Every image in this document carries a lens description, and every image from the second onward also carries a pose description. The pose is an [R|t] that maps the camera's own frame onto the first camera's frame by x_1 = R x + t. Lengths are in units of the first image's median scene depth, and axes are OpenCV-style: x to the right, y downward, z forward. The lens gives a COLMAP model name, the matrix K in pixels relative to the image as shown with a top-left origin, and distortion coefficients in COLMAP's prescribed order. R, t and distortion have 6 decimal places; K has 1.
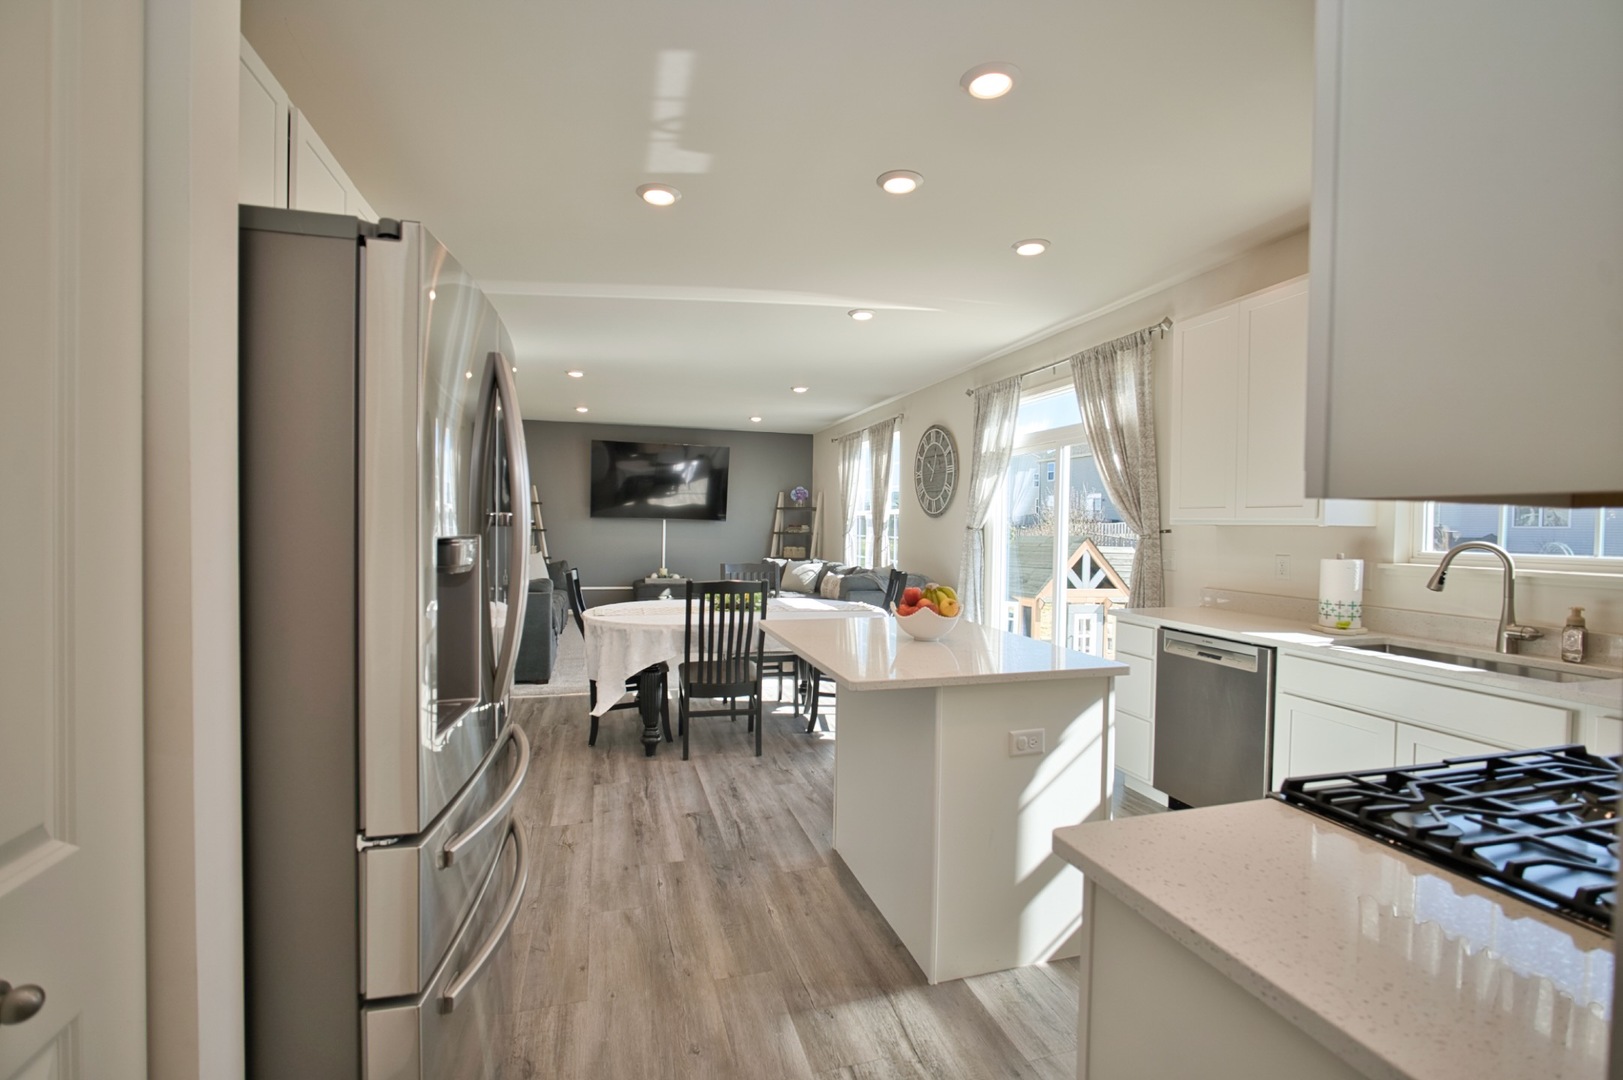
lens RADIAL K [[704.5, 0, 809.4], [0, 704.5, 539.6], [0, 0, 1]] dist [-0.024842, 0.007243]
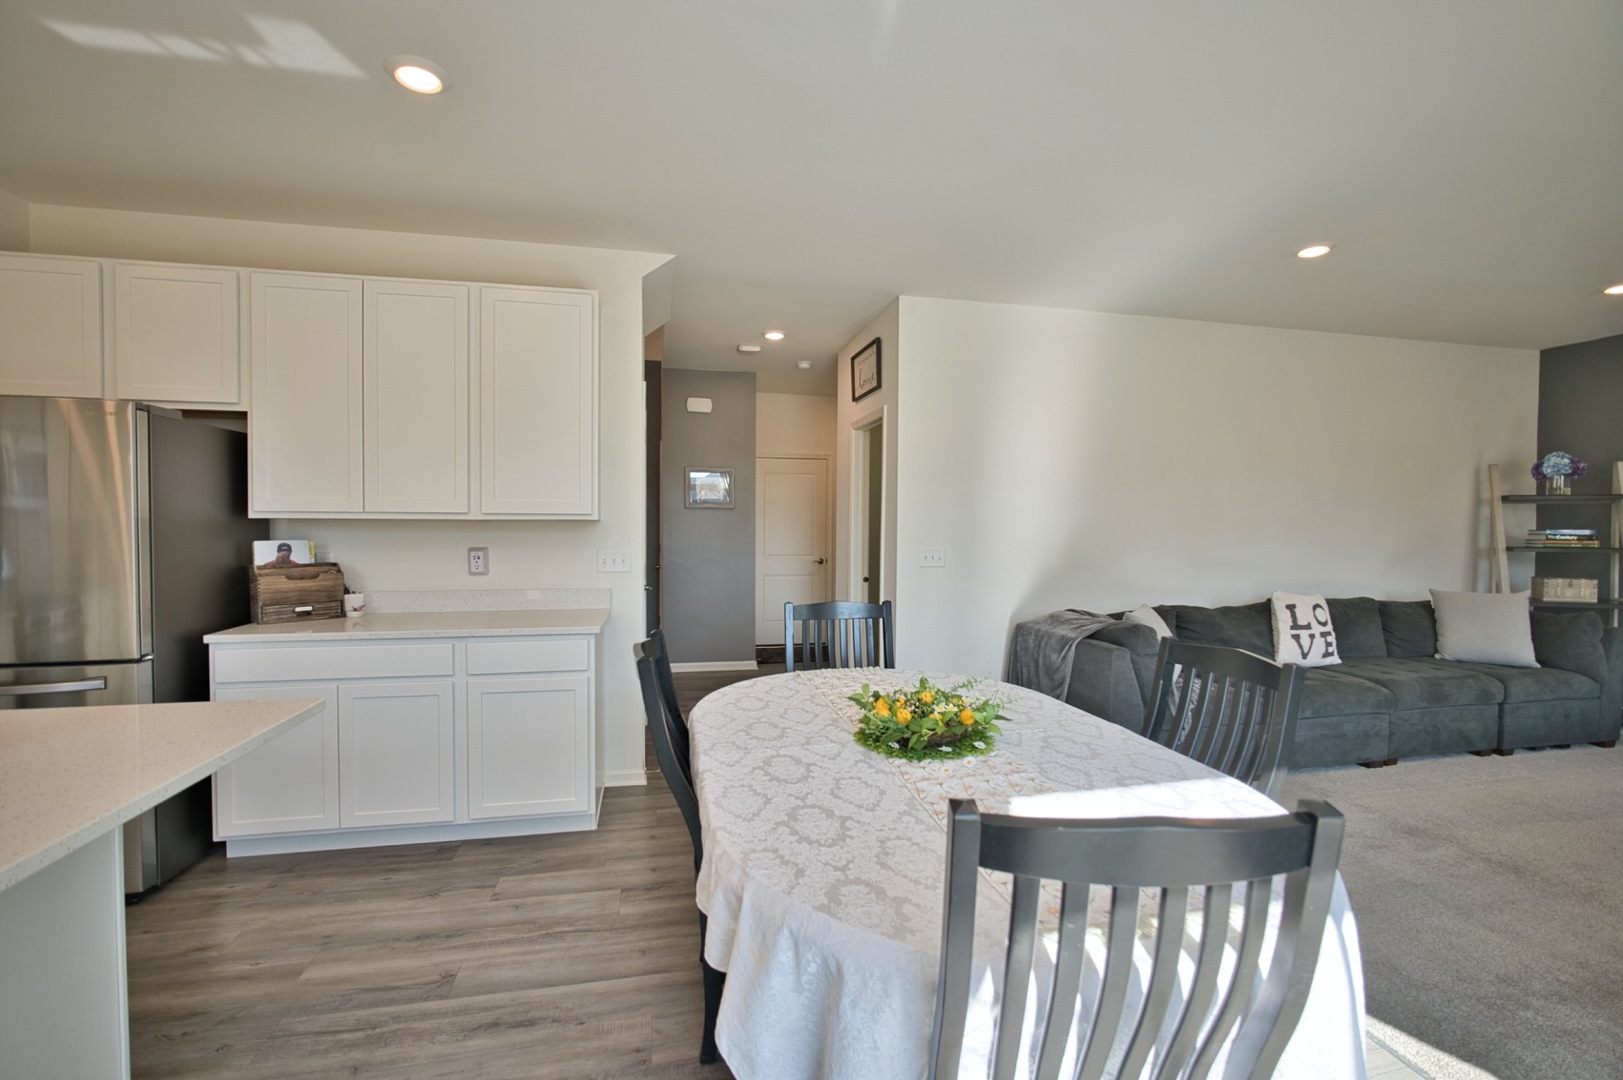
lens RADIAL K [[704.5, 0, 809.4], [0, 704.5, 539.6], [0, 0, 1]] dist [-0.024842, 0.007243]
pose [[-0.070096, 0.008011, -0.997508, 0.253332], [-0.028095, 0.999555, 0.010001, -0.016426], [0.997145, 0.028726, -0.069840, 0.777746]]
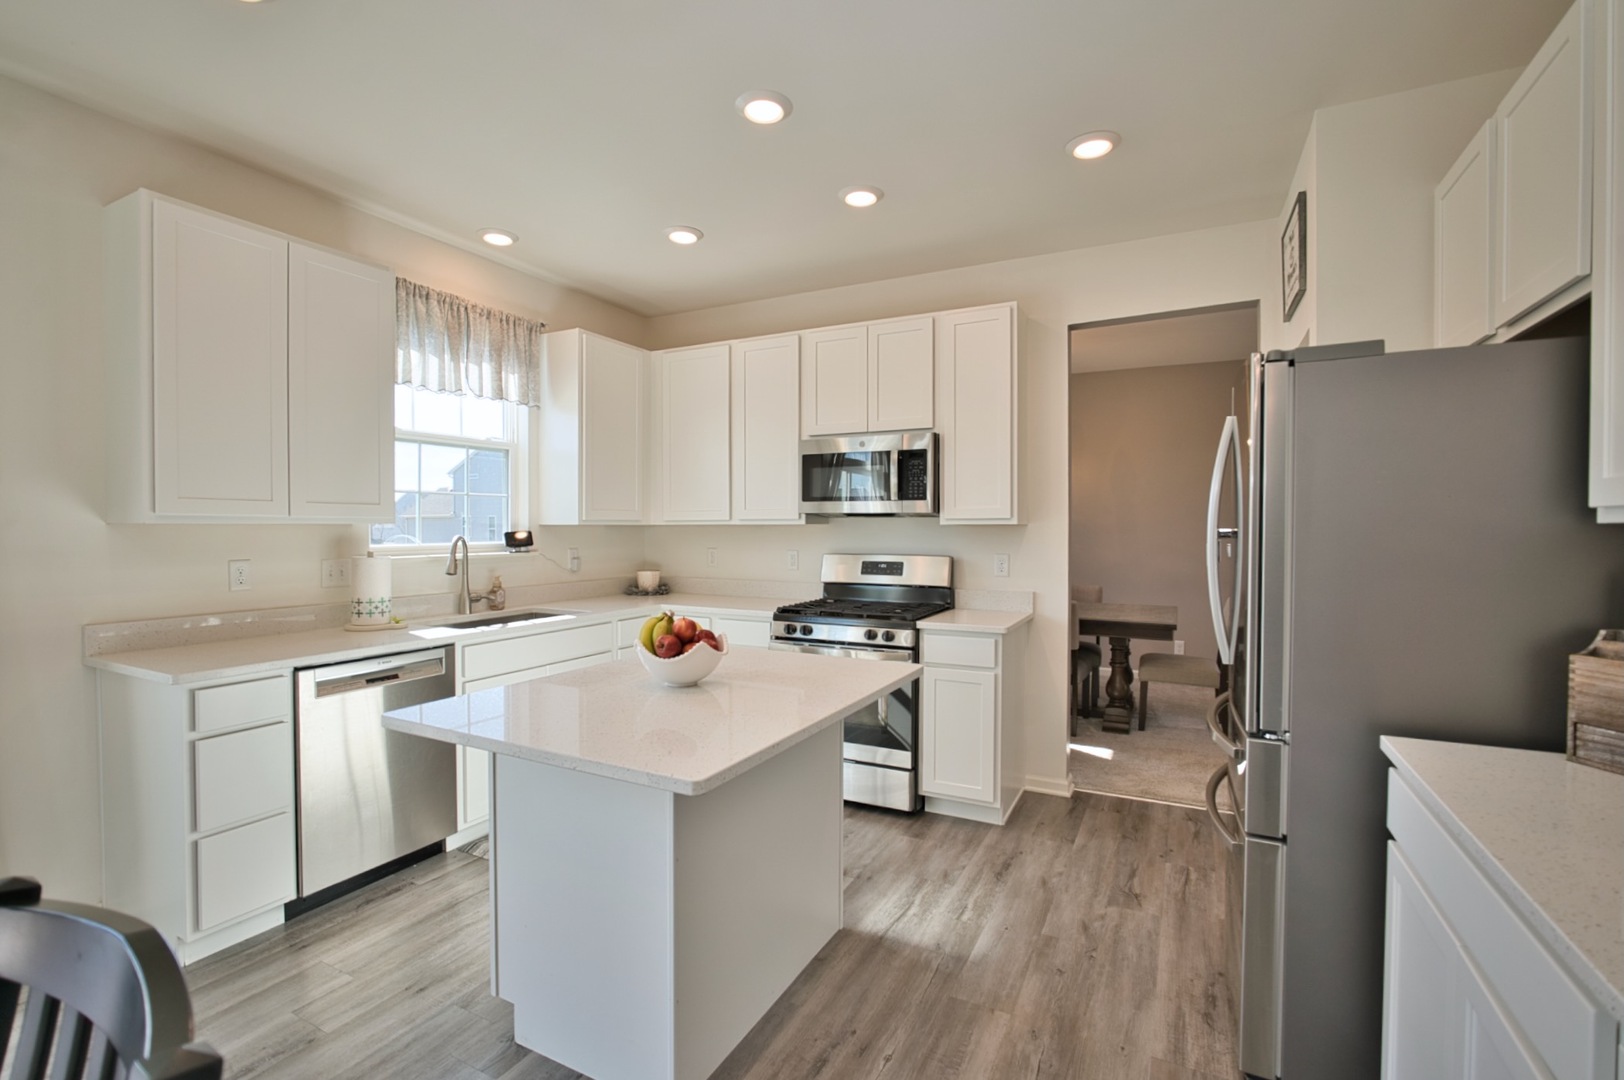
lens RADIAL K [[725.2, 0, 812.0], [0, 725.2, 540.0], [0, 0, 1]] dist [-0.027926, 0.008988]
pose [[-0.721453, -0.029208, 0.691847, -0.216334], [0.003234, 0.998957, 0.045545, -0.021710], [-0.692456, 0.035096, -0.720606, 0.677409]]
